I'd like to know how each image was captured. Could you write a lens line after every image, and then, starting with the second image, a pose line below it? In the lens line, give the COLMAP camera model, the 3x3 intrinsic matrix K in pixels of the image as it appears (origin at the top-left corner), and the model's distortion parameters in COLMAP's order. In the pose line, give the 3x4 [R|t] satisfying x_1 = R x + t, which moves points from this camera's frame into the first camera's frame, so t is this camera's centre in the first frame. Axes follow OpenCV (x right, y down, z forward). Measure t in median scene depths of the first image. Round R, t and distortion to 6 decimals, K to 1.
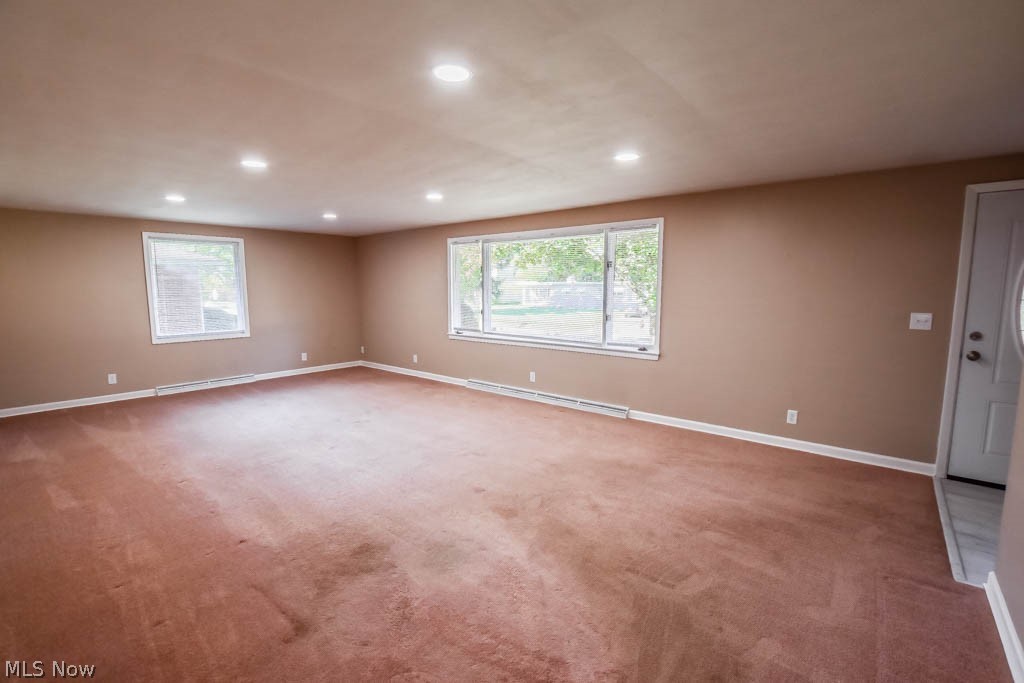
lens RADIAL K [[459.1, 0, 519.0], [0, 459.1, 341.9], [0, 0, 1]] dist [-0.001763, -0.000325]
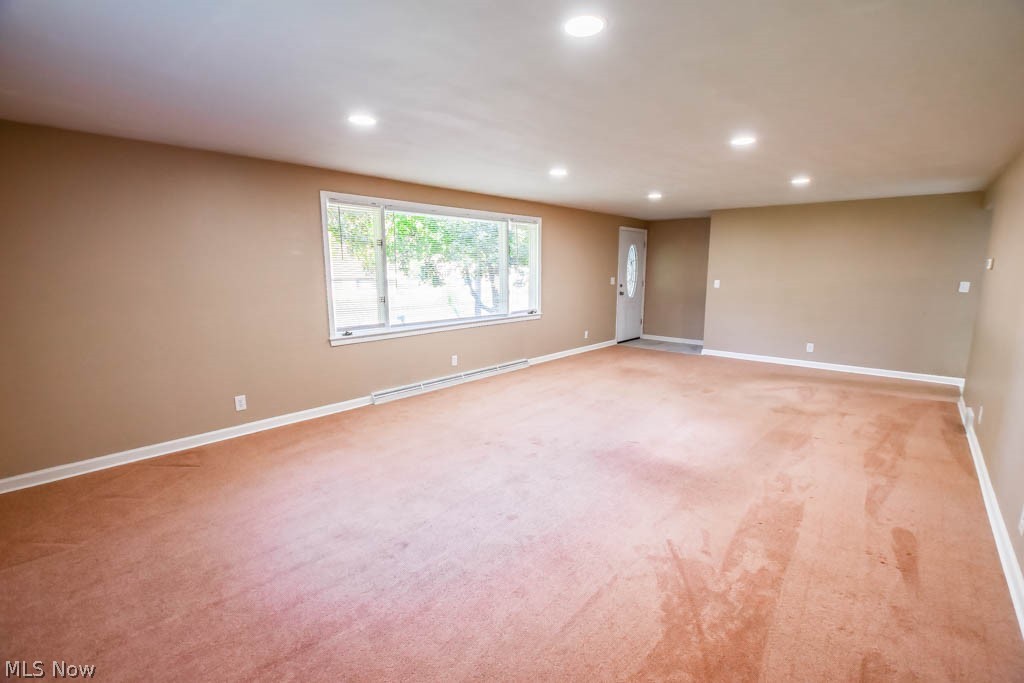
lens RADIAL K [[459.1, 0, 519.0], [0, 459.1, 341.9], [0, 0, 1]] dist [-0.001763, -0.000325]
pose [[0.042455, -0.160525, 0.986118, -1.059047], [0.120399, 0.980637, 0.154449, -0.110769], [-0.991817, 0.112170, 0.060960, 0.934522]]
